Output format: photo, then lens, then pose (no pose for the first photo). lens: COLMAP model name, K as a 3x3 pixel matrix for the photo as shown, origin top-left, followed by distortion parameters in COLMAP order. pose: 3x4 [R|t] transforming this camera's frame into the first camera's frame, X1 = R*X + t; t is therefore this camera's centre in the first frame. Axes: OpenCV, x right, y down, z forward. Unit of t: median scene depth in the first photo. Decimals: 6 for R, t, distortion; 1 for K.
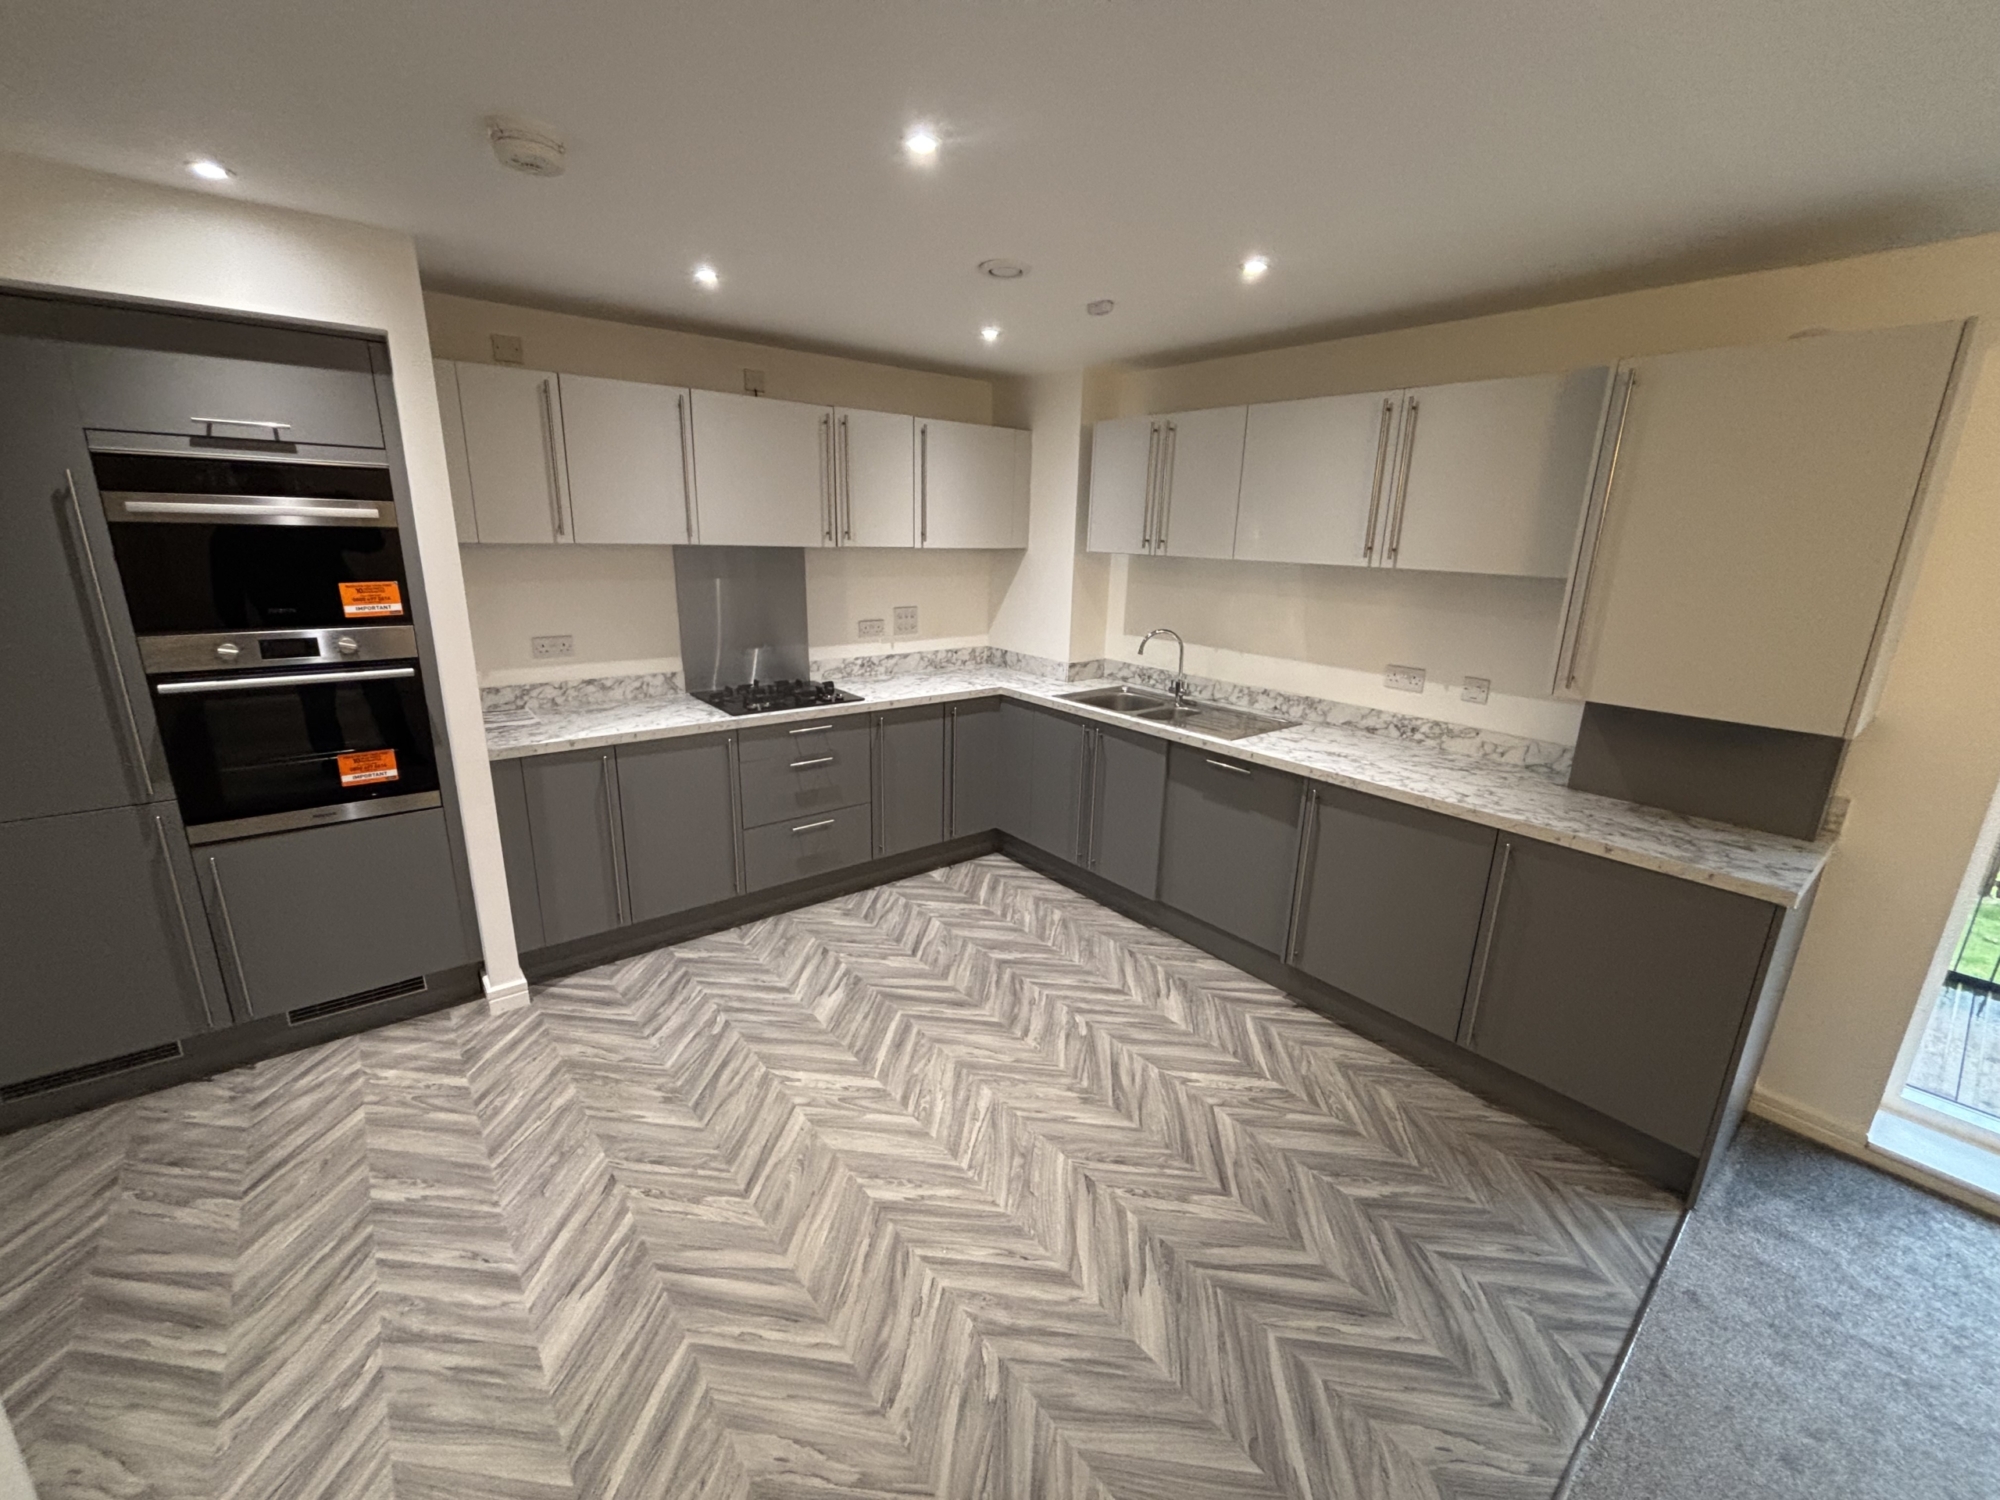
lens RADIAL K [[811.2, 0, 998.2], [0, 811.2, 748.3], [0, 0, 1]] dist [0.000871, -0.000261]
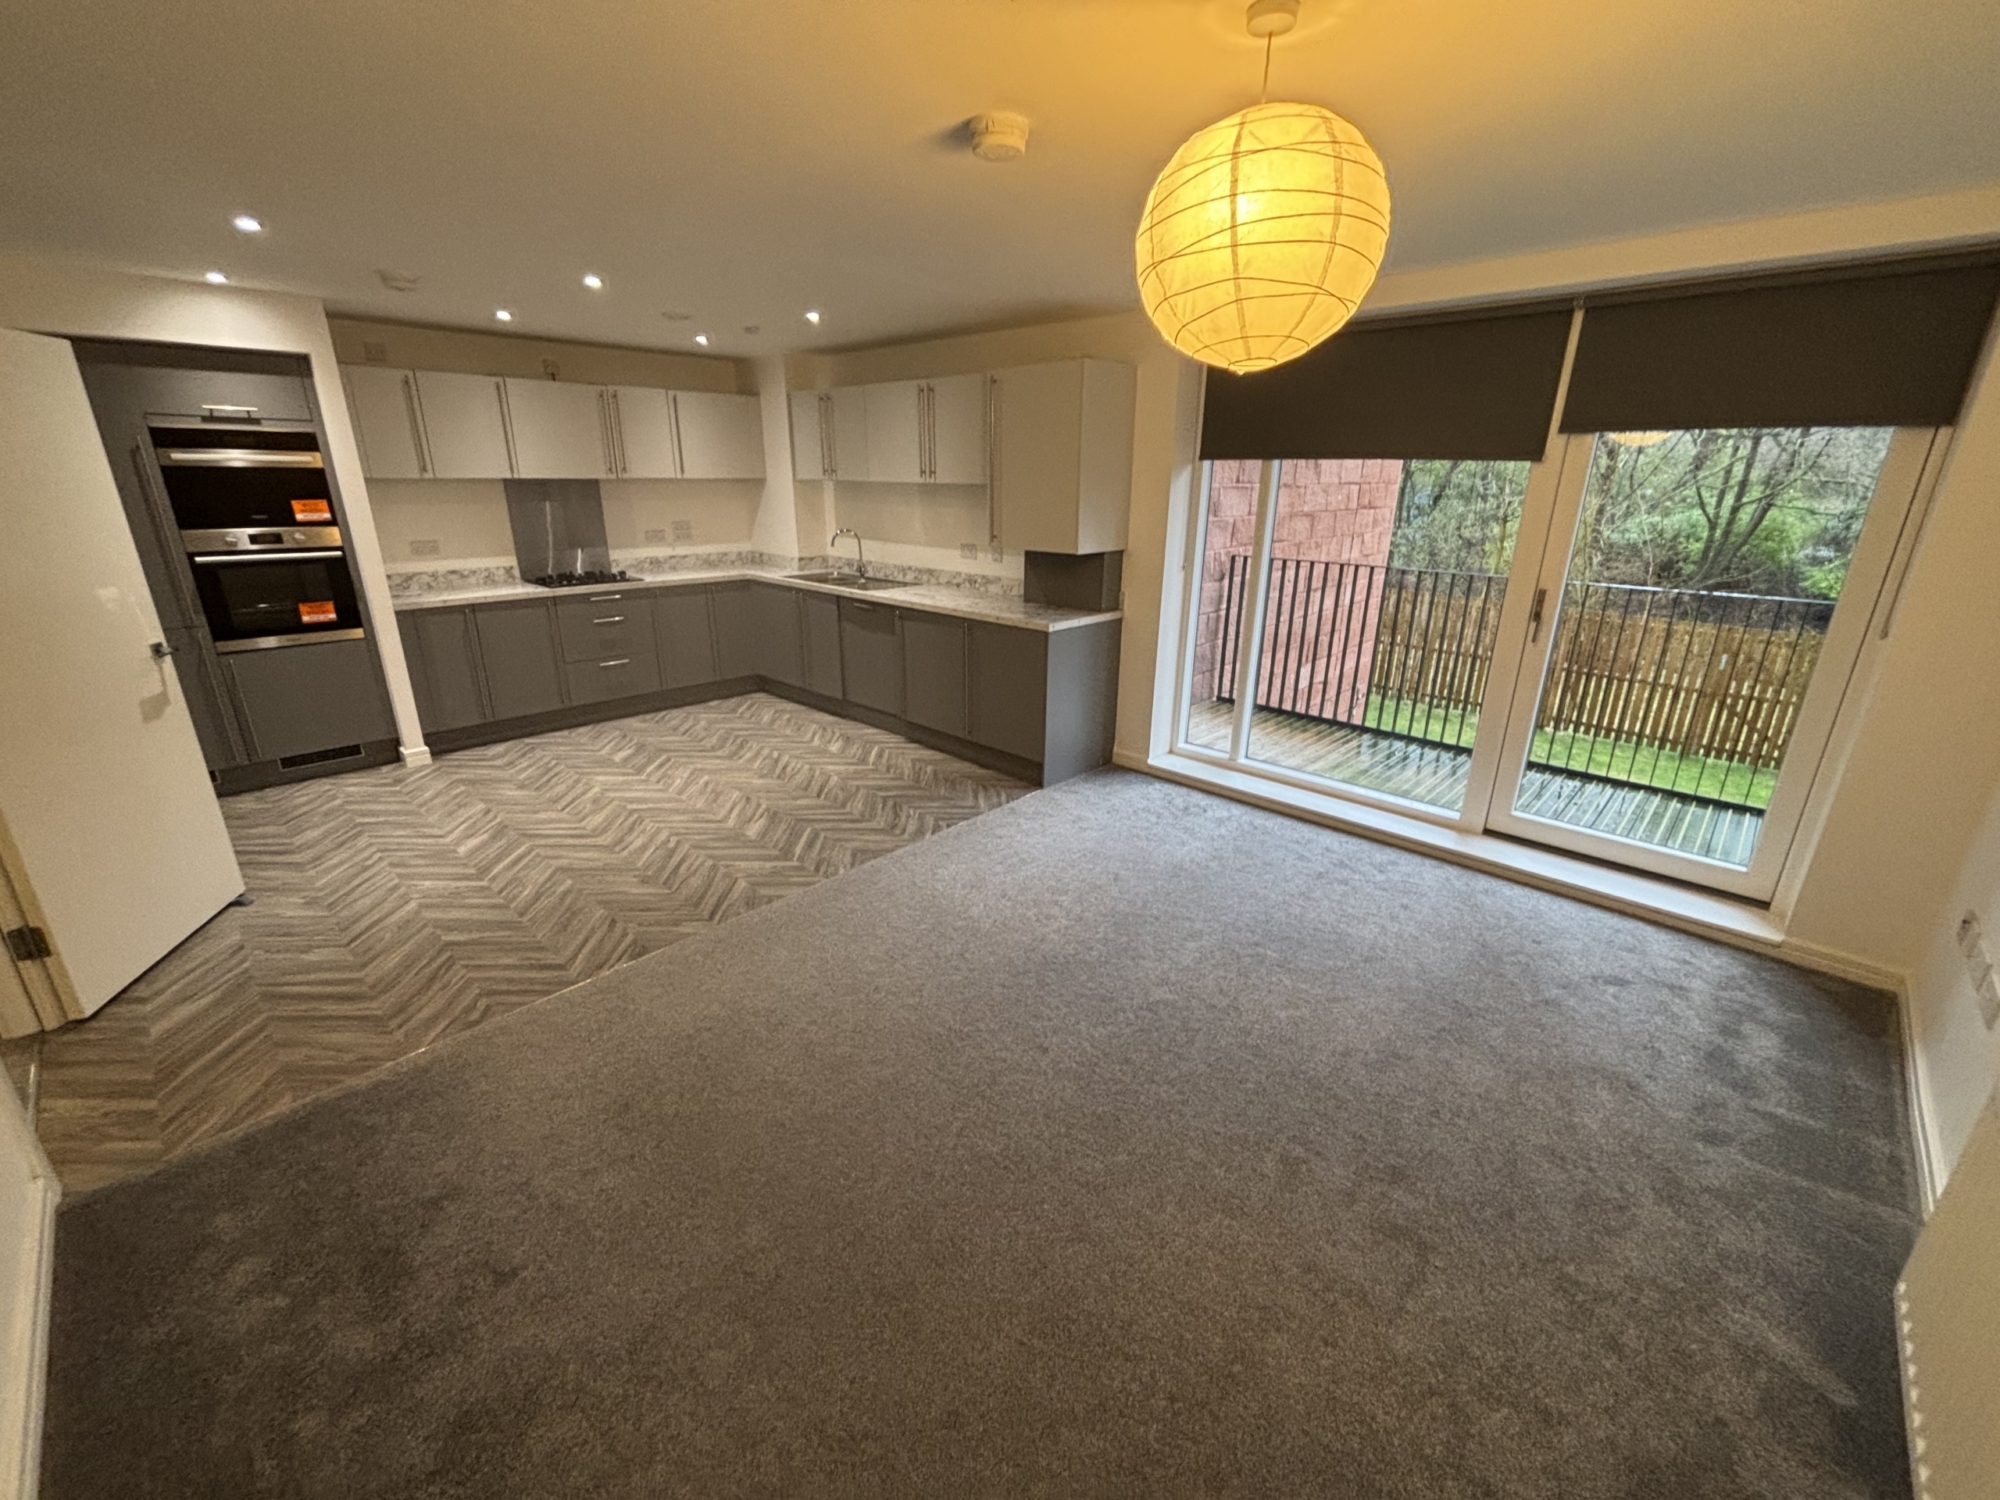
lens RADIAL K [[814.4, 0, 1000.0], [0, 814.4, 750.0], [0, 0, 1]] dist [-0.005891, 0.004469]
pose [[0.991390, -0.057424, 0.117675, 0.372142], [0.049587, 0.996419, 0.068480, 0.232560], [-0.121186, -0.062055, 0.990688, -0.770008]]
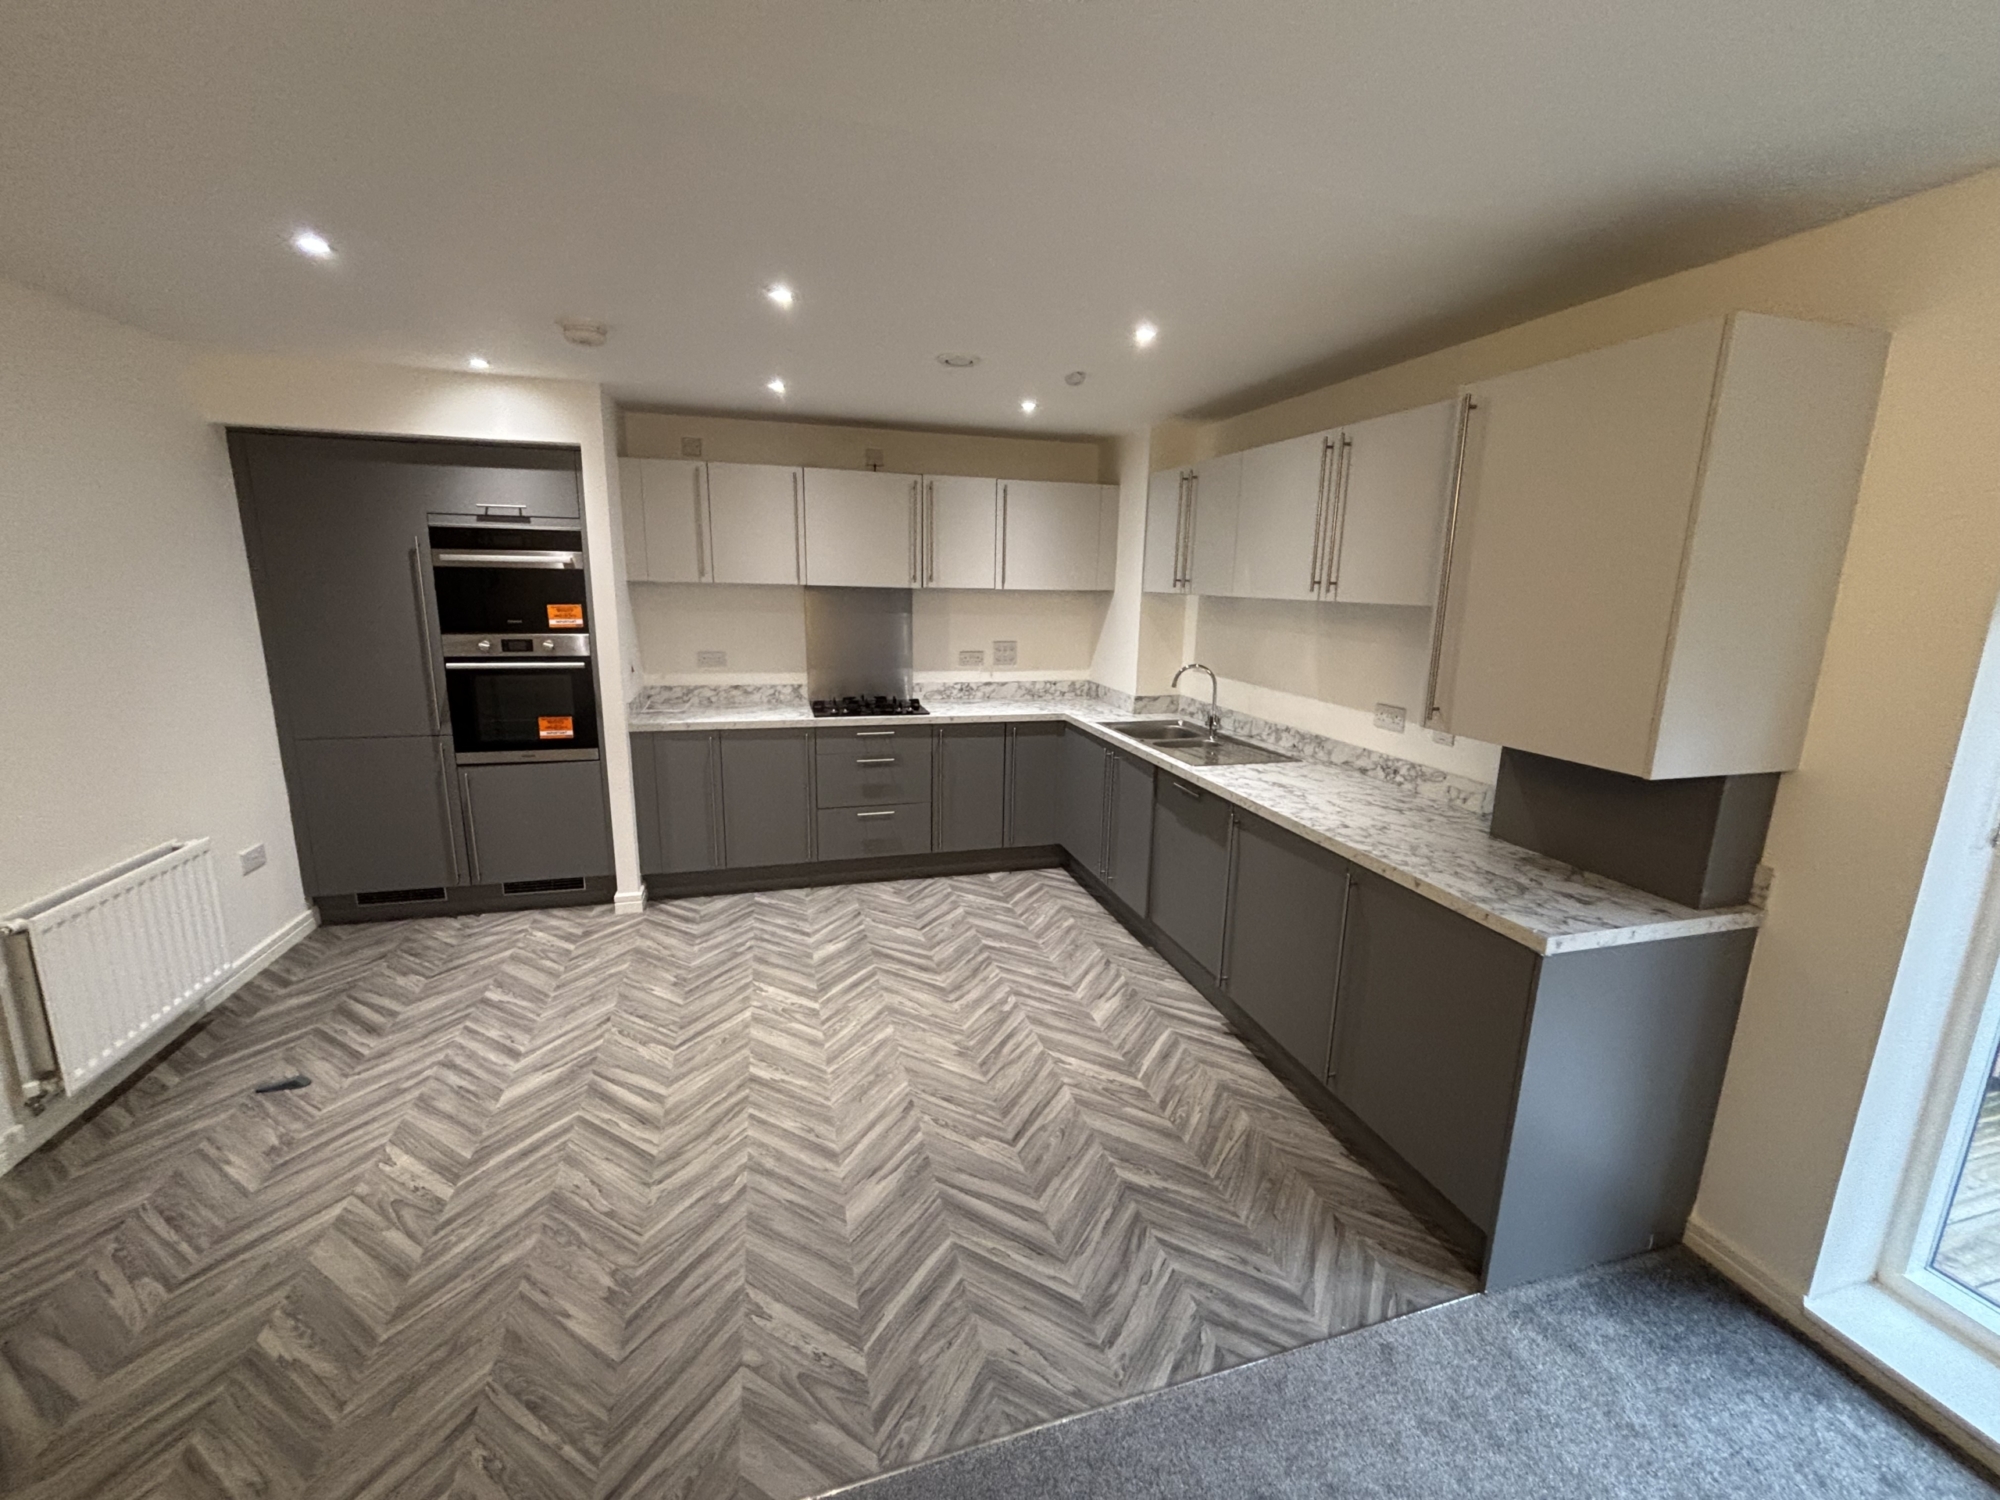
lens RADIAL K [[811.2, 0, 998.2], [0, 811.2, 748.3], [0, 0, 1]] dist [0.000871, -0.000261]
pose [[0.919629, 0.073801, -0.385792, 0.487520], [-0.099734, 0.993874, -0.047615, 0.045630], [0.379915, 0.082265, 0.921356, -0.062956]]
